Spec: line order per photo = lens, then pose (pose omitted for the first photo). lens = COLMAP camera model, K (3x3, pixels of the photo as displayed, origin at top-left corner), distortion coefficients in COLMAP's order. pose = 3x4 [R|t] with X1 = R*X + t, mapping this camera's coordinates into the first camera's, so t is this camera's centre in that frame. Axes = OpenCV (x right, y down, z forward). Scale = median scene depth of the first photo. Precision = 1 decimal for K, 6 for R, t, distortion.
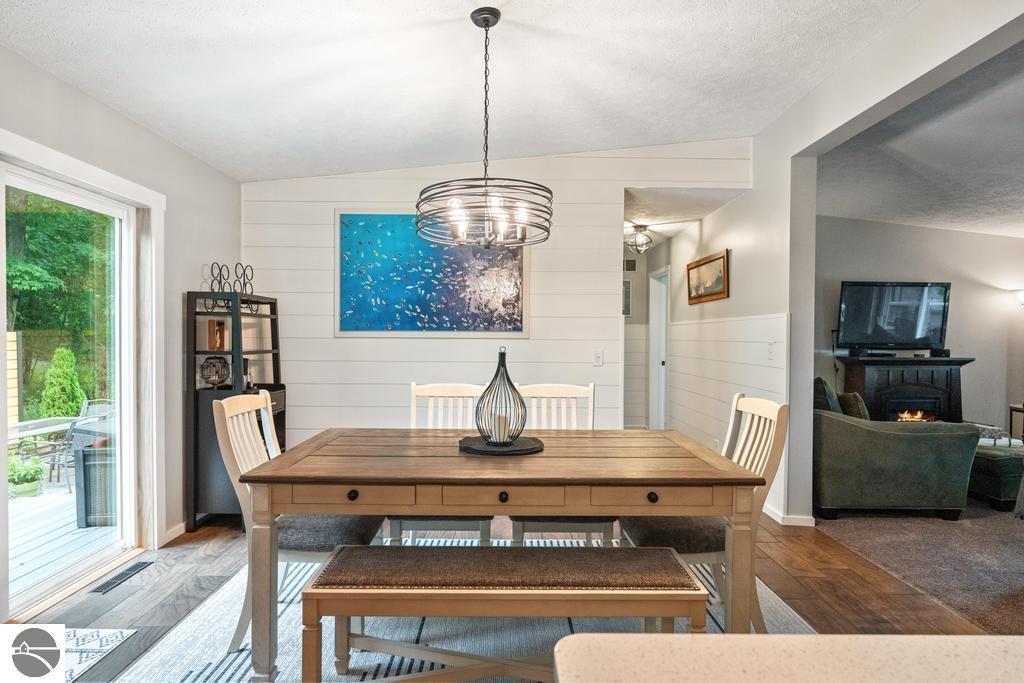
lens RADIAL K [[557.5, 0, 511.4], [0, 557.5, 339.5], [0, 0, 1]] dist [0.002599, -0.002132]
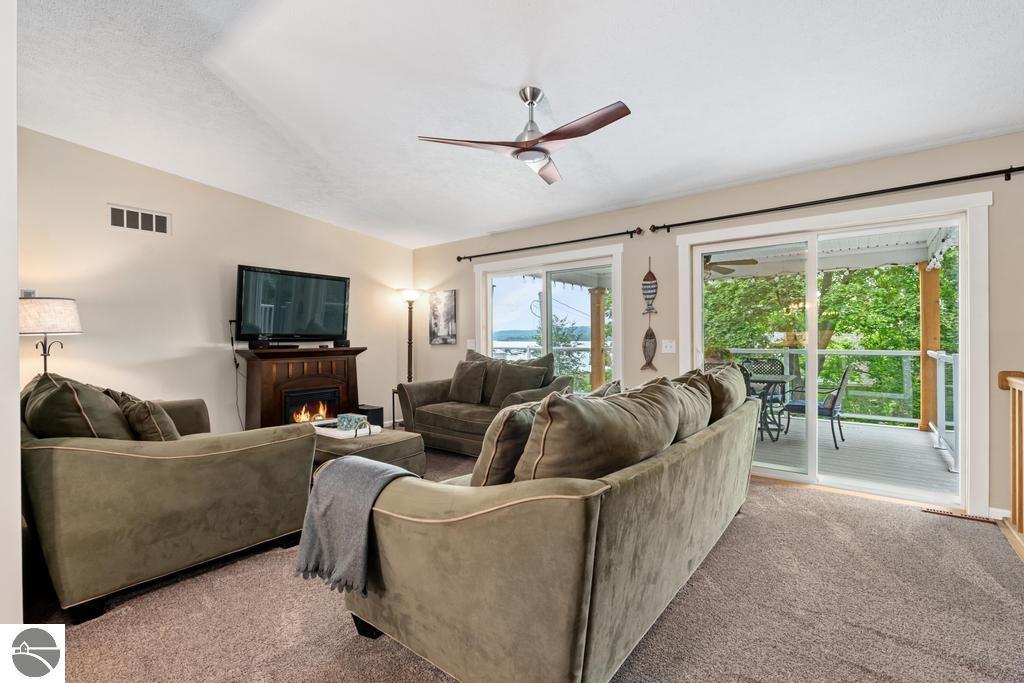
lens RADIAL K [[453.9, 0, 510.7], [0, 453.9, 337.8], [0, 0, 1]] dist [-0.005252, -0.000419]
pose [[0.627207, -0.010086, 0.778787, 0.431601], [0.017663, 0.999843, -0.001276, 0.028187], [-0.778652, 0.014556, 0.627287, 0.308456]]
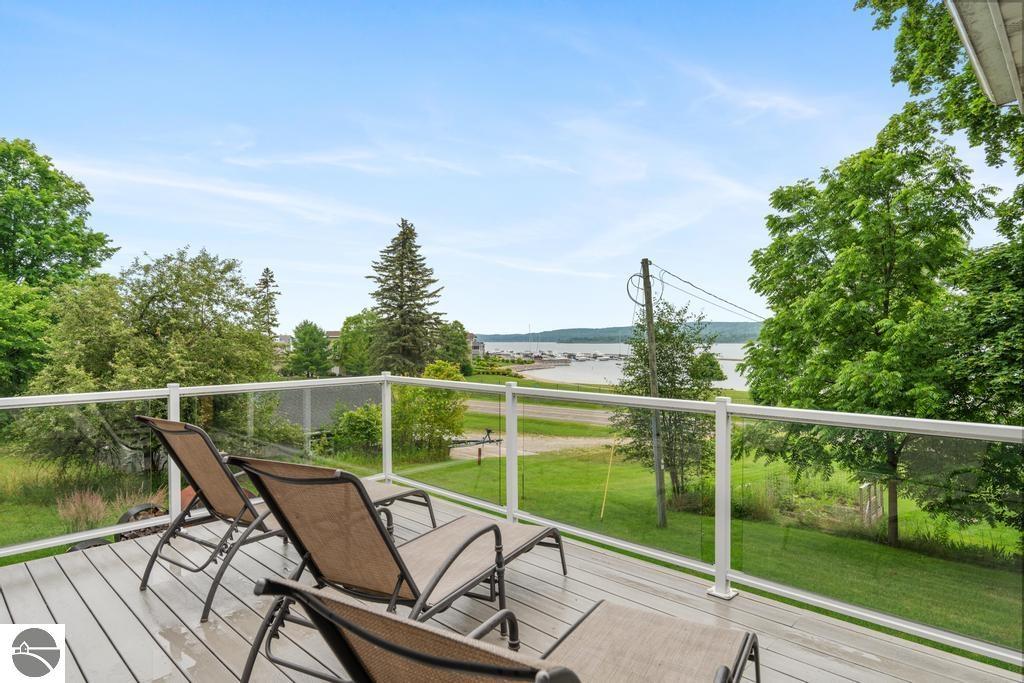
lens RADIAL K [[613.5, 0, 514.2], [0, 613.5, 342.2], [0, 0, 1]] dist [-0.001893, 0.001314]
pose [[0.706276, -0.013991, 0.707799, 1.479325], [0.016704, 0.999856, 0.003097, -0.009310], [-0.707740, 0.009635, 0.706407, 1.230078]]
